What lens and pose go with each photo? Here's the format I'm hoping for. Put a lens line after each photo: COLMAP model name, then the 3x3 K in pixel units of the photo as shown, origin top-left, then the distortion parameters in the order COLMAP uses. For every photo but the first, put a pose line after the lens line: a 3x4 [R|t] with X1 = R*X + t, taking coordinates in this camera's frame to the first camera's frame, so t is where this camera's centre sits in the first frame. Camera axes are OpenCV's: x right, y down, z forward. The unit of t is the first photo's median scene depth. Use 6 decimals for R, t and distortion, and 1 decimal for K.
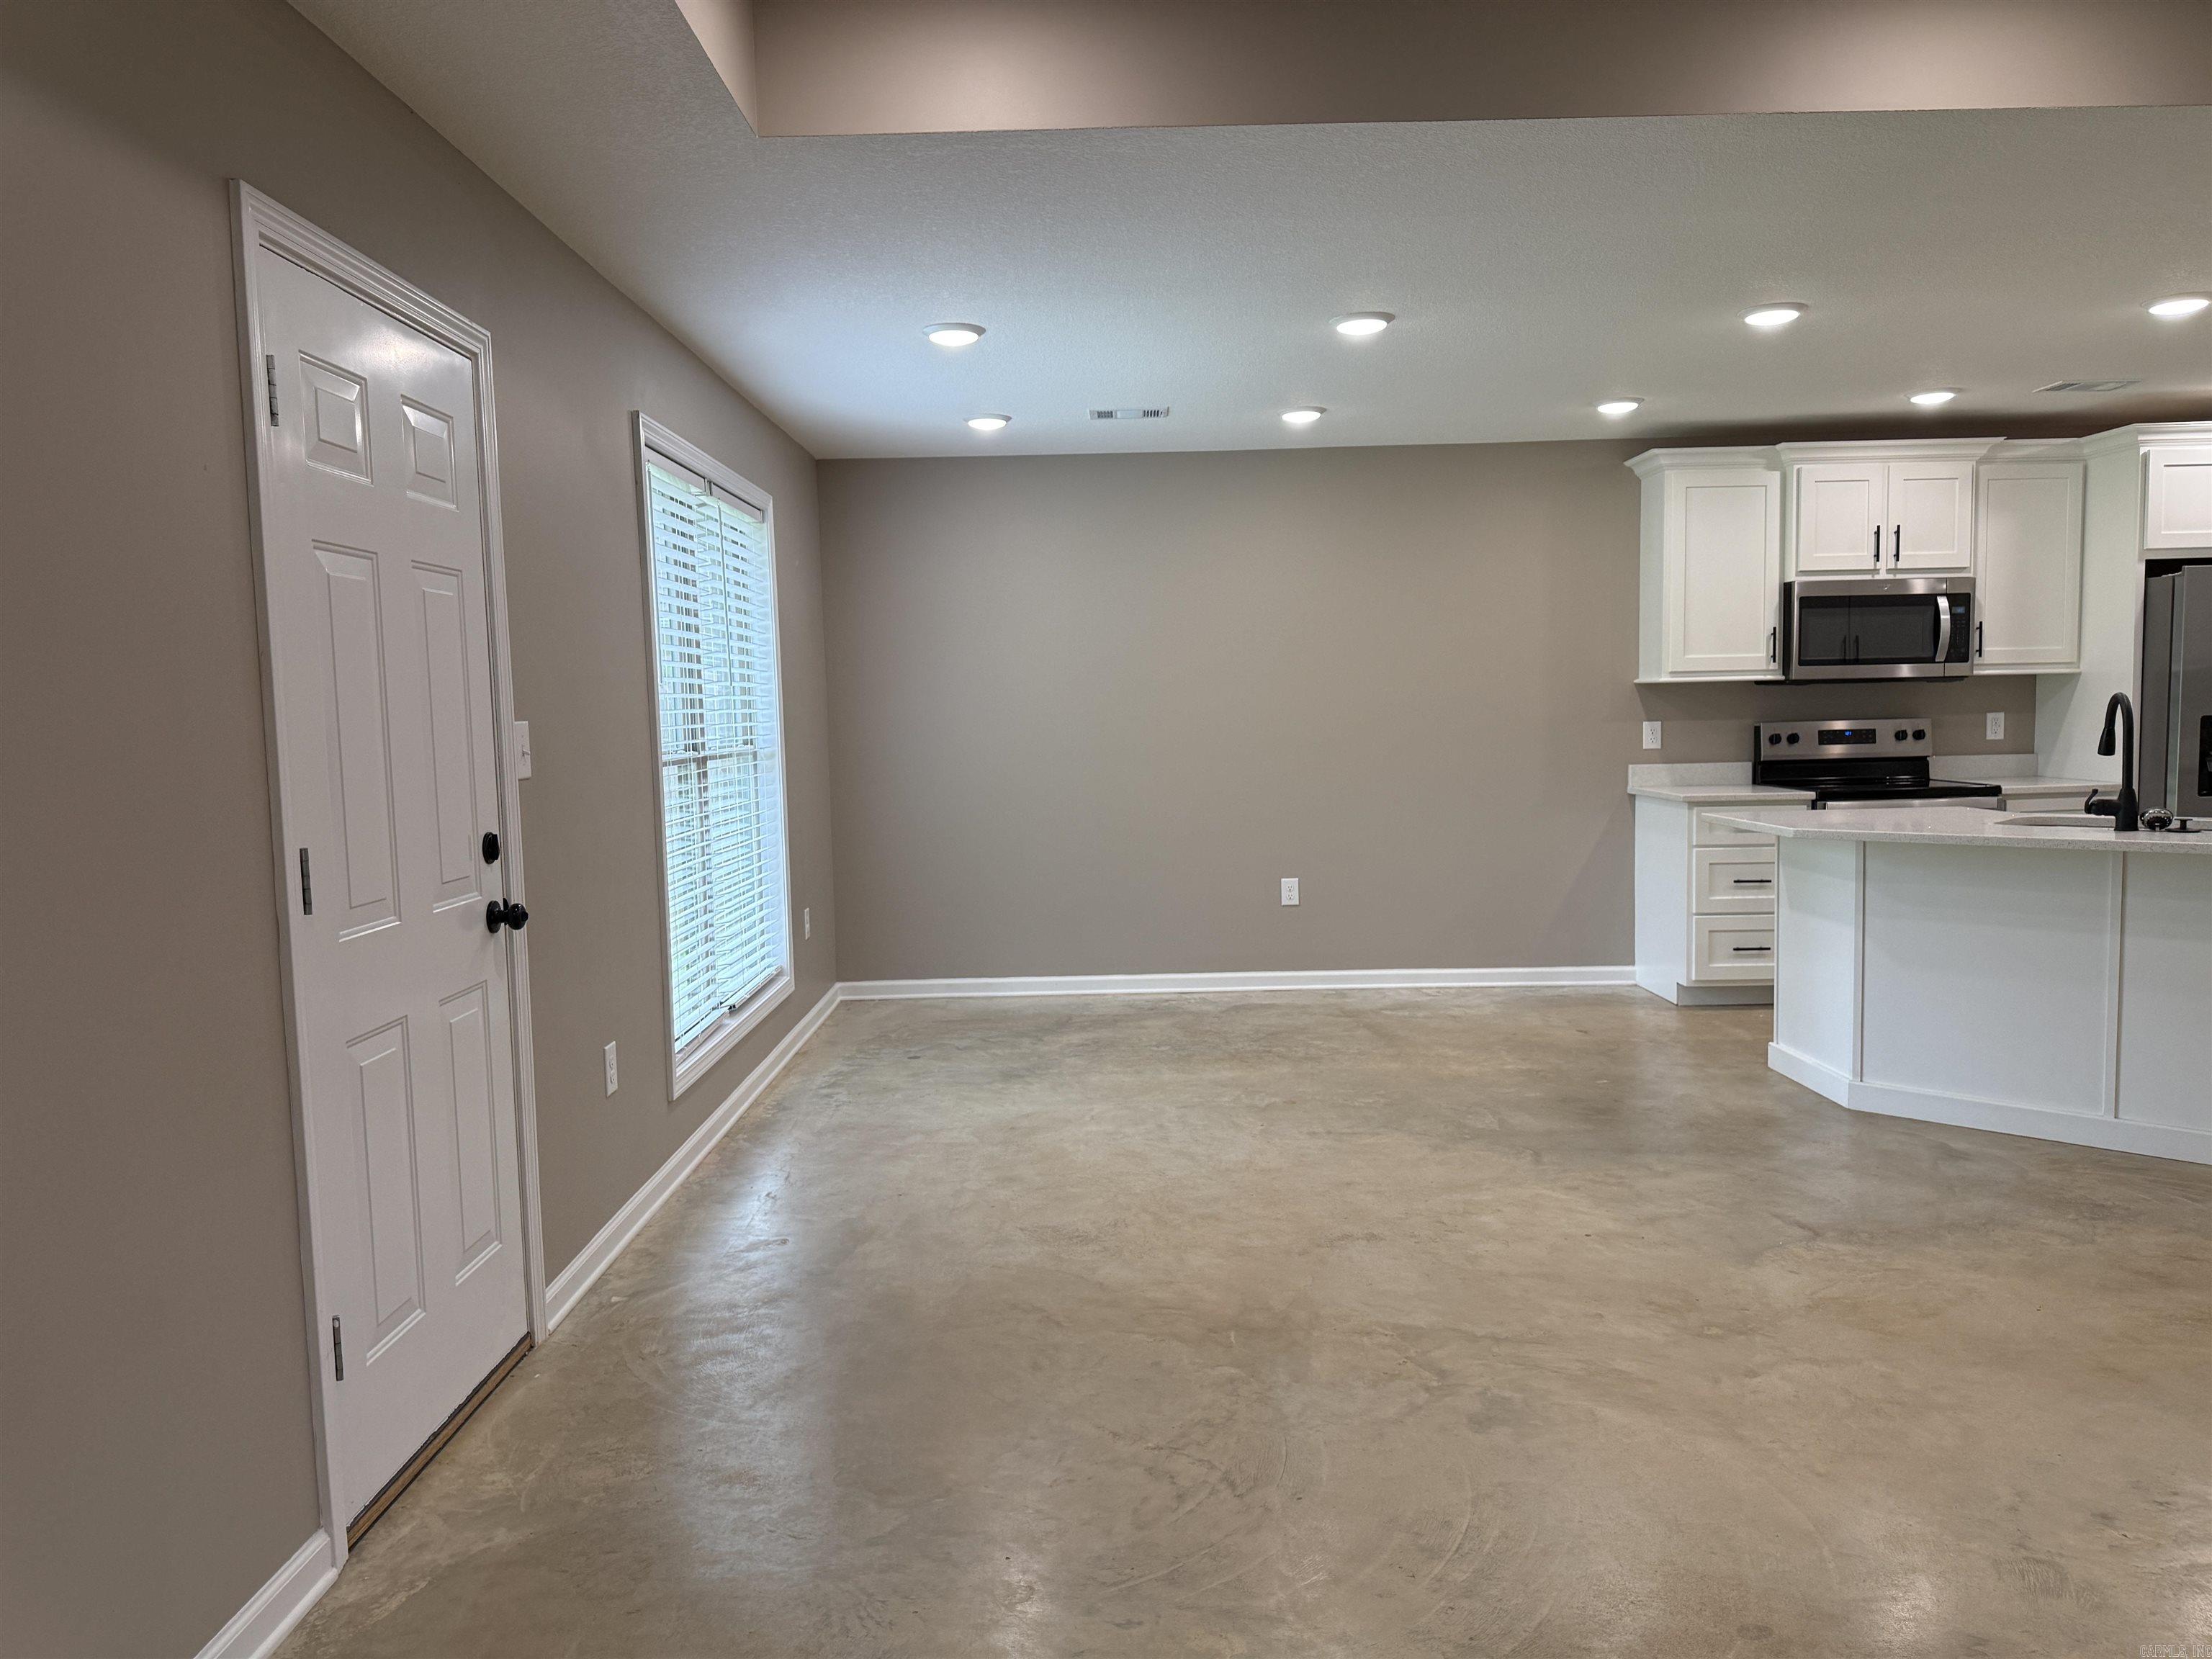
lens RADIAL K [[1557.0, 0, 1112.3], [0, 1557.0, 831.8], [0, 0, 1]] dist [0.063787, -0.080153]
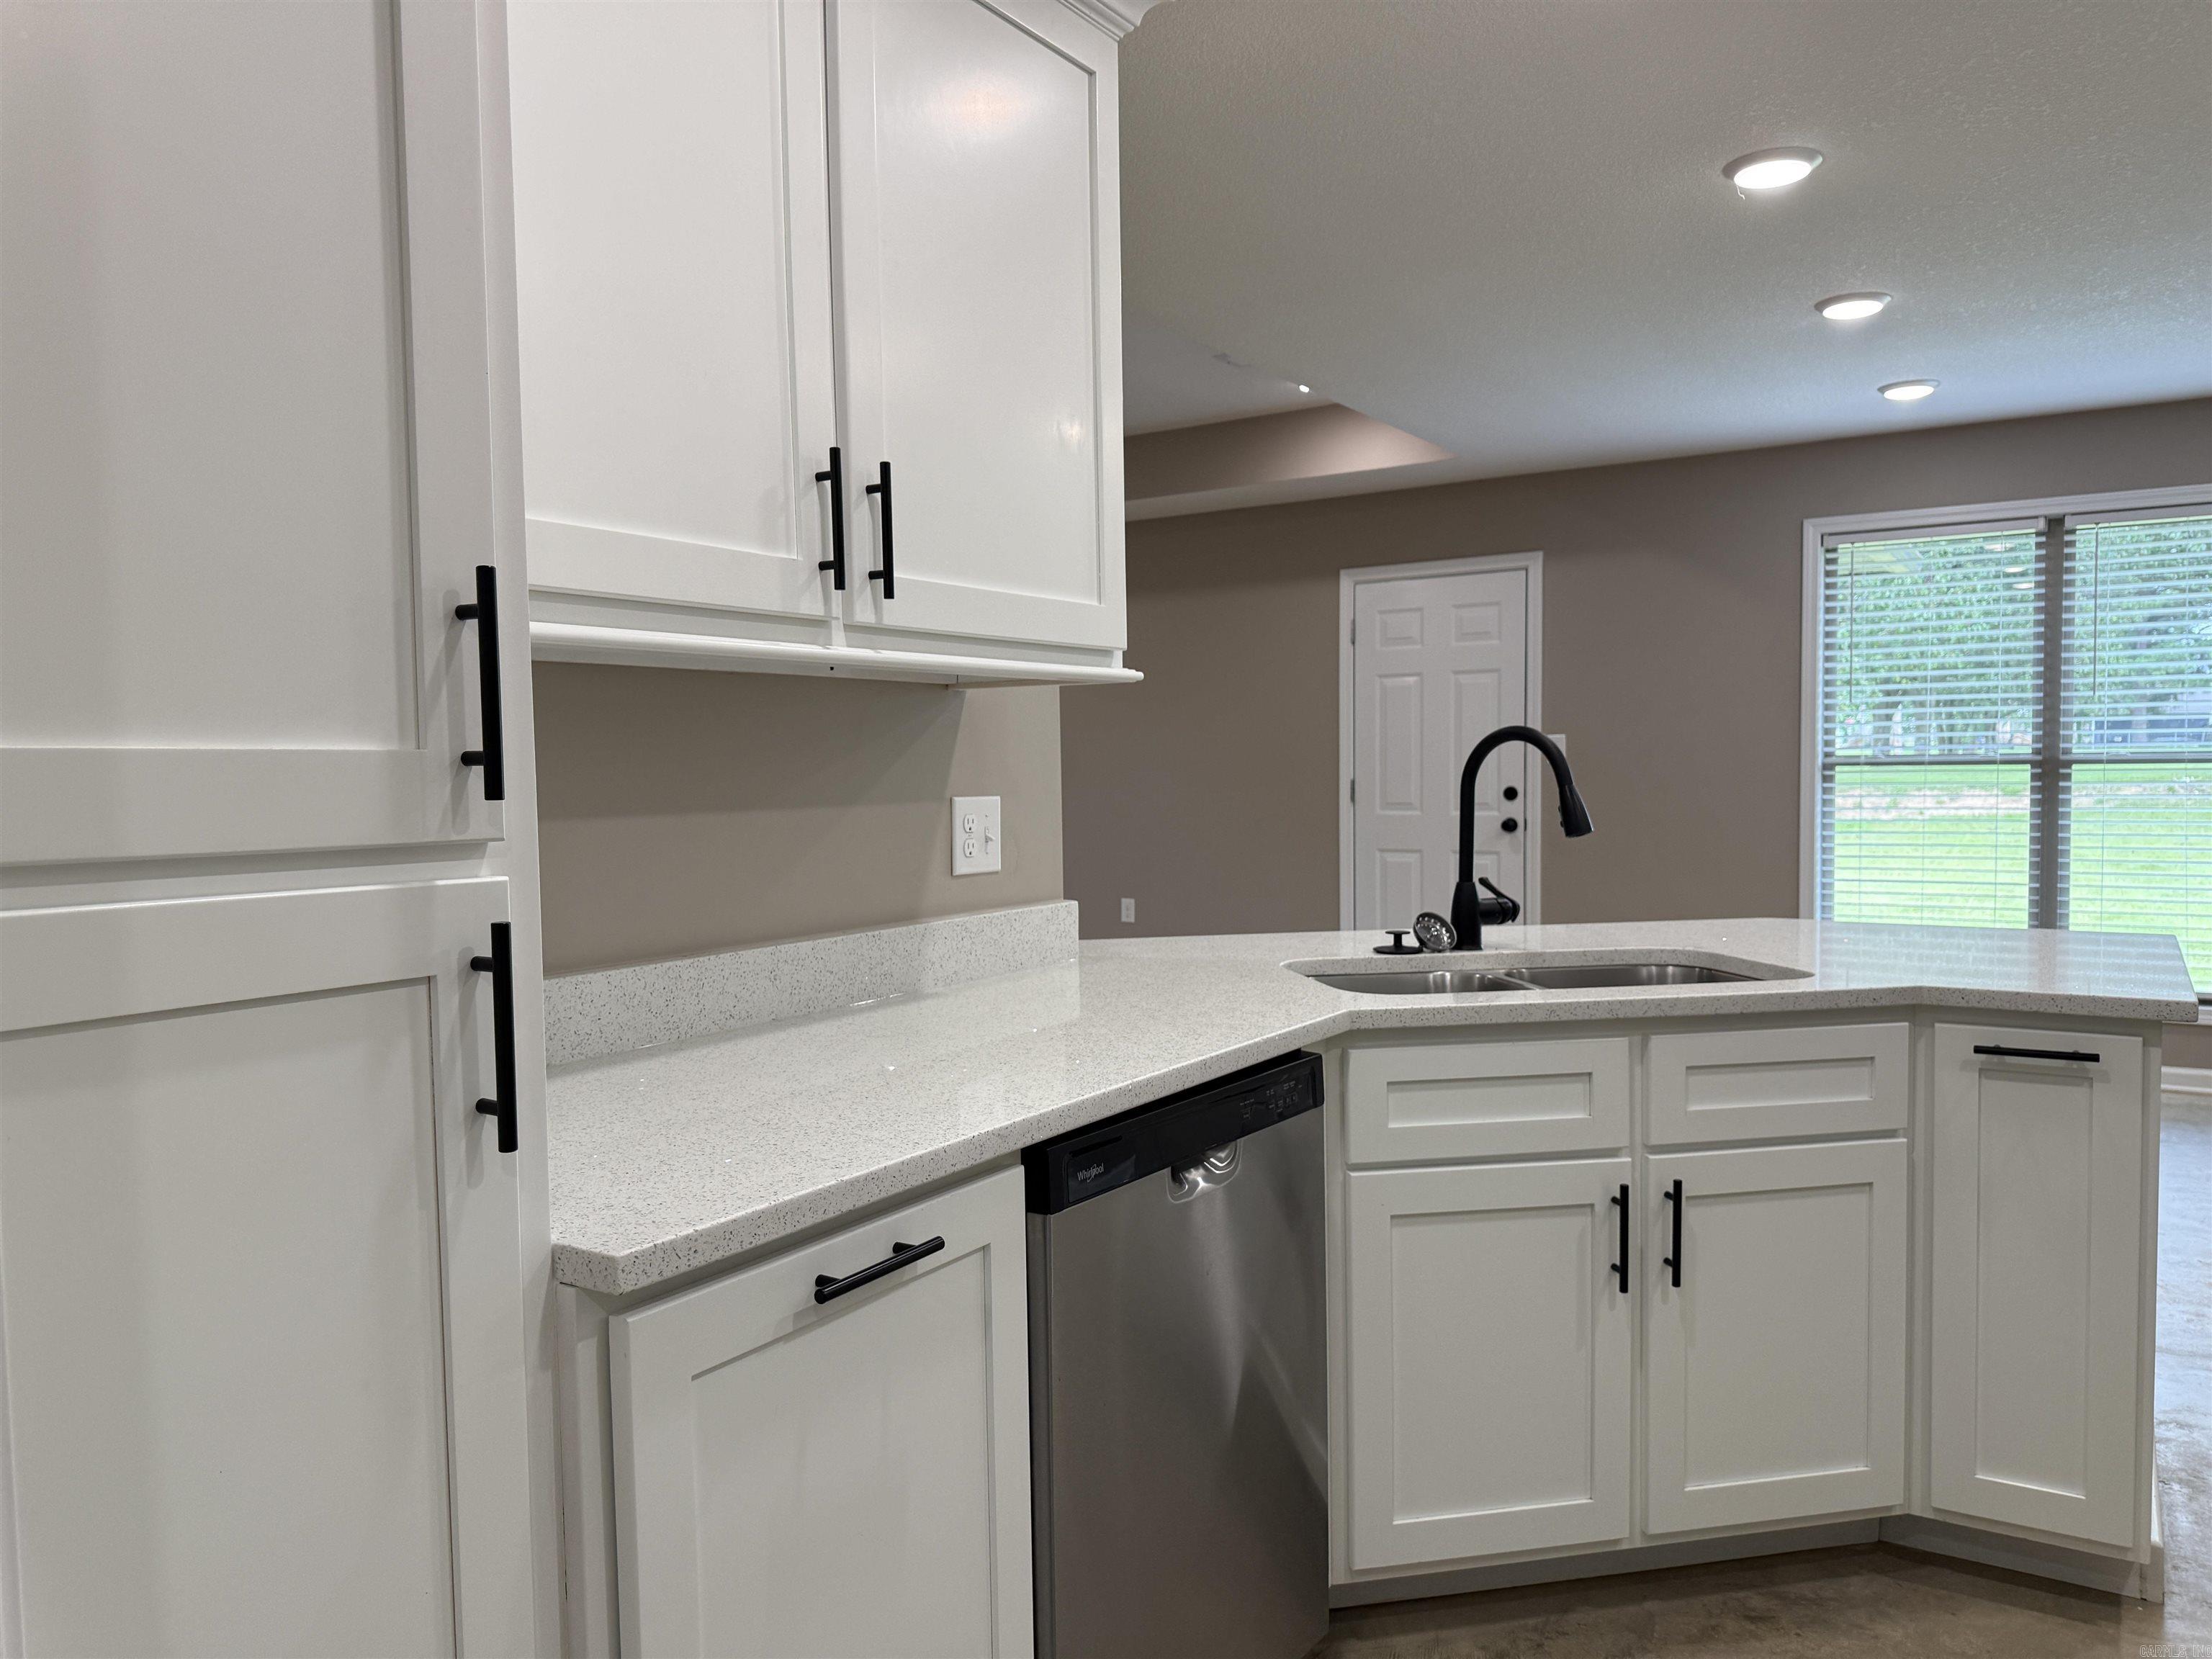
lens RADIAL K [[1557.0, 0, 1097.7], [0, 1557.0, 838.4], [0, 0, 1]] dist [0.063787, -0.080153]
pose [[-0.550509, 0.073333, -0.831602, 1.076968], [-0.041305, 0.992522, 0.114867, -0.094856], [0.833807, 0.097584, -0.543363, 1.057187]]
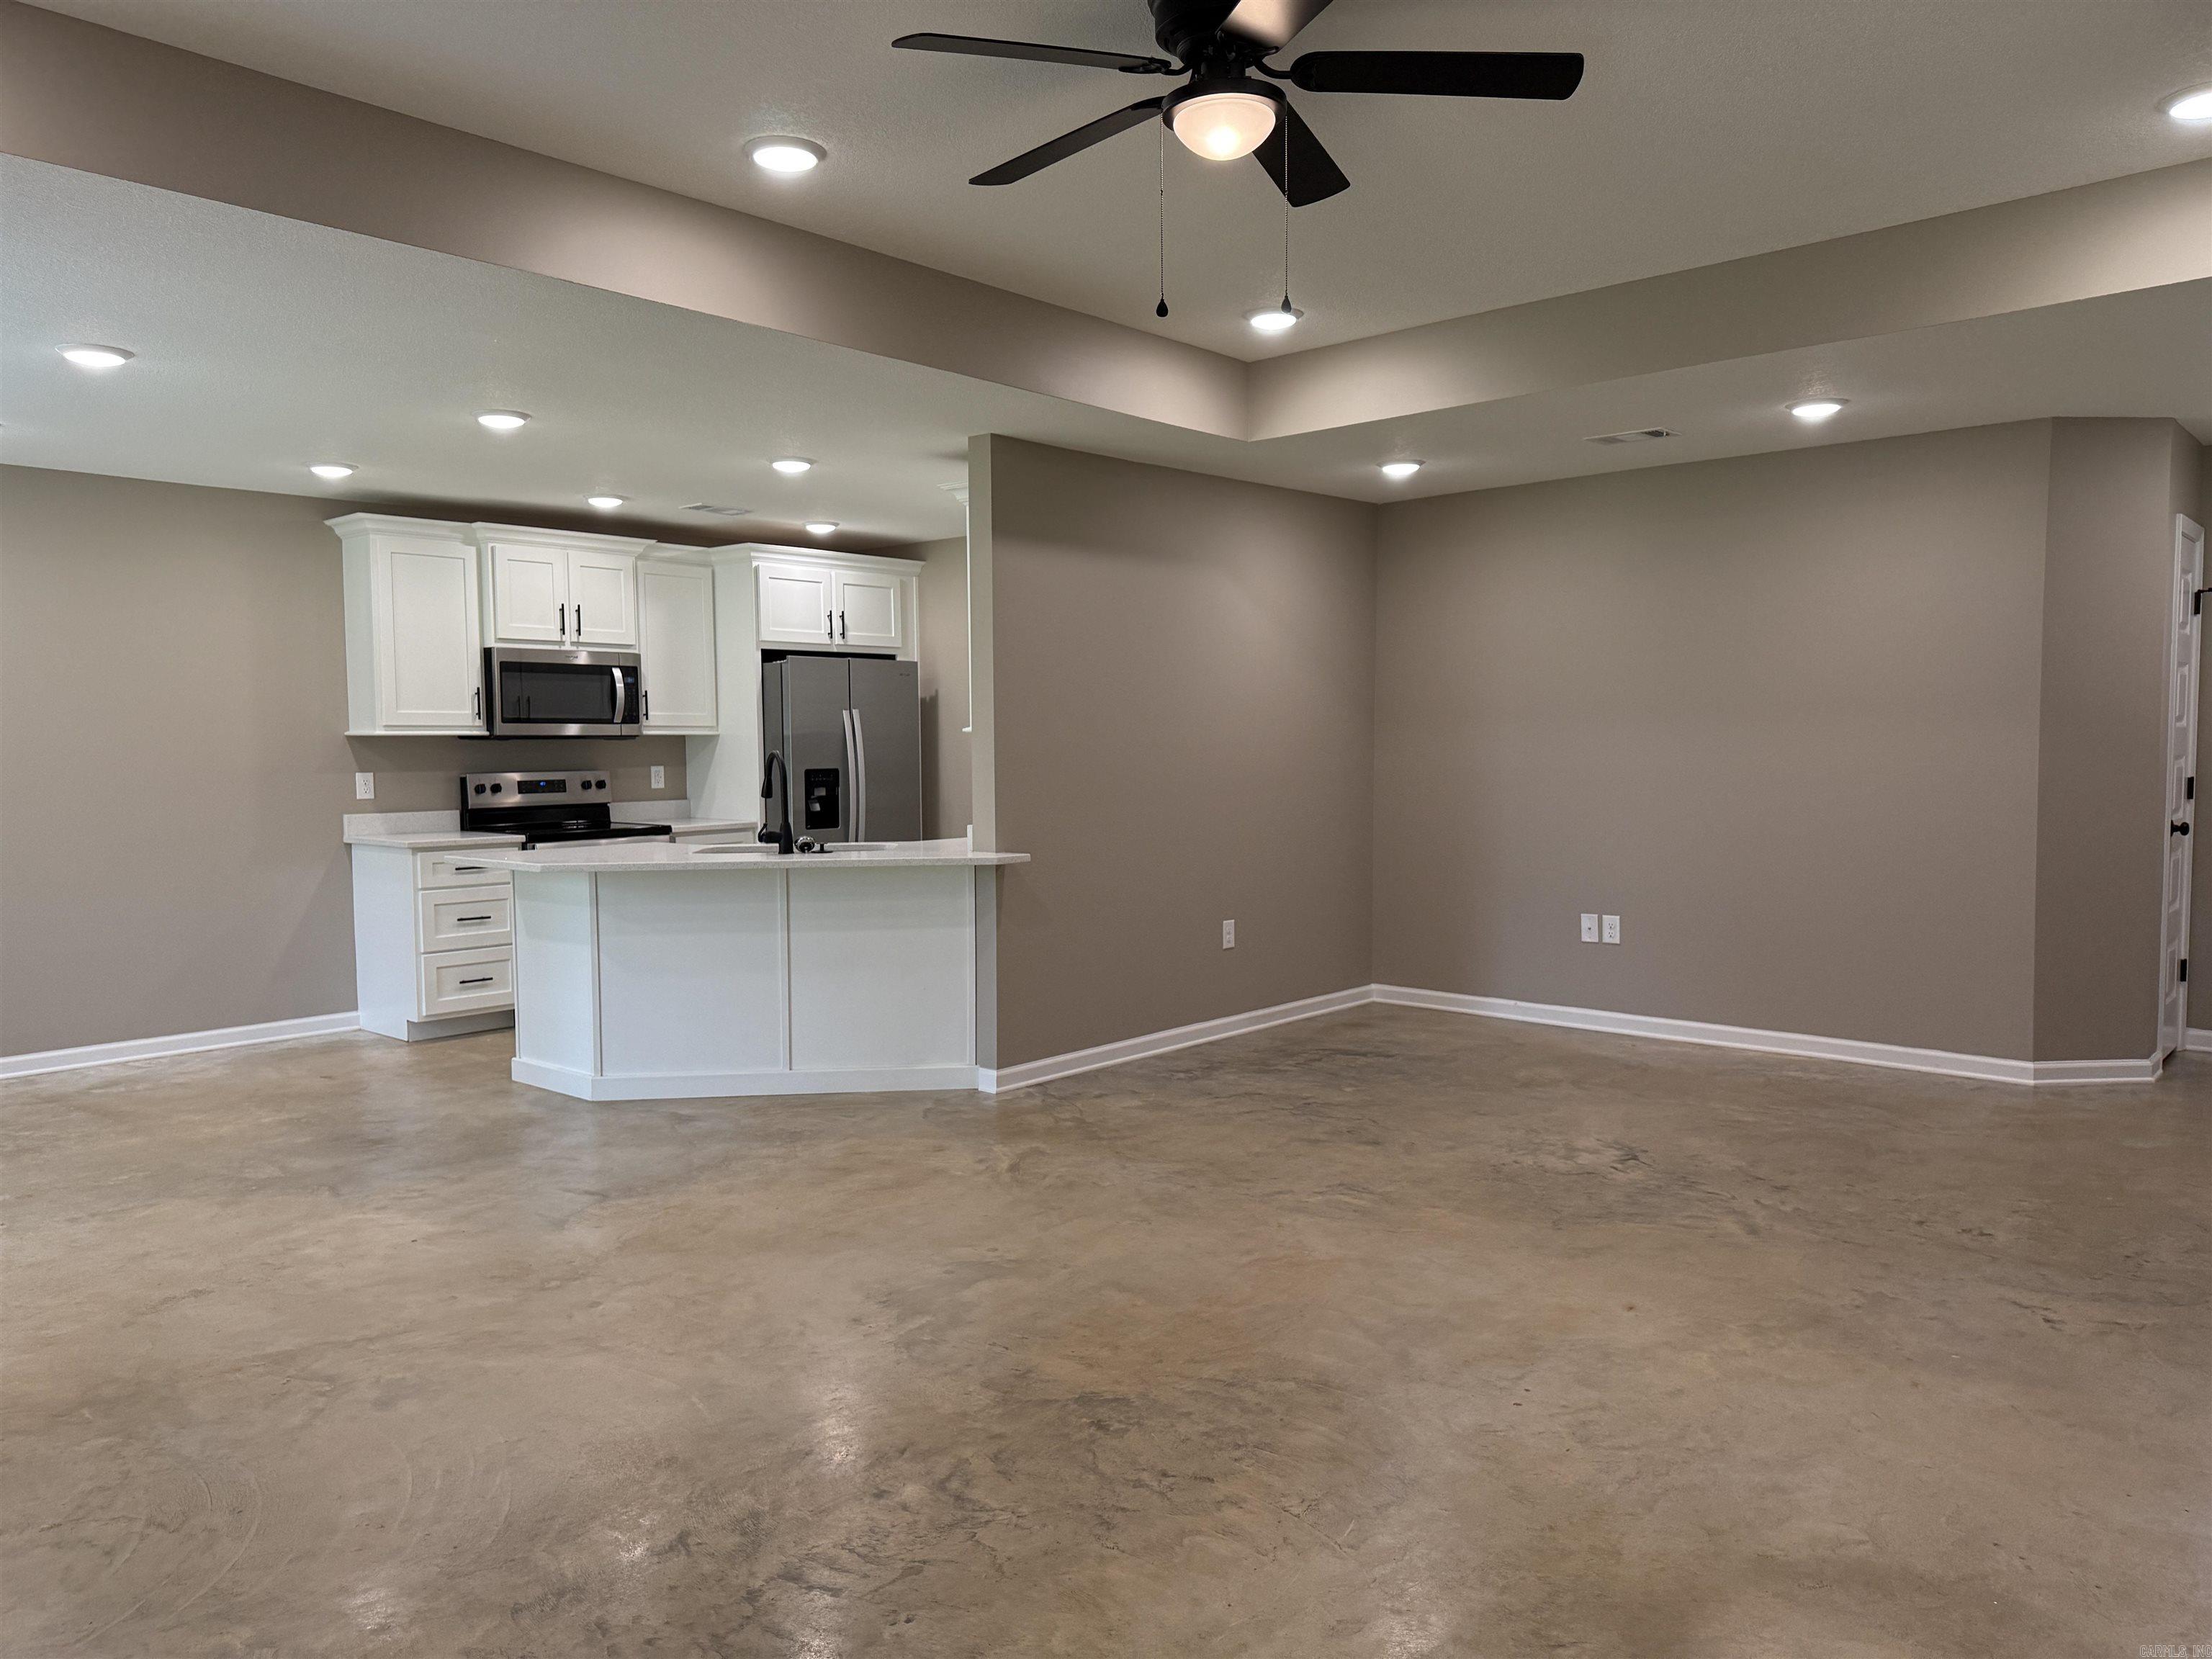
lens RADIAL K [[1557.0, 0, 1095.4], [0, 1557.0, 828.8], [0, 0, 1]] dist [0.063787, -0.080153]
pose [[0.675512, -0.027882, 0.736822, -0.132004], [0.054637, 0.998430, -0.012310, 0.007810], [-0.735322, 0.048573, 0.675975, -0.075670]]
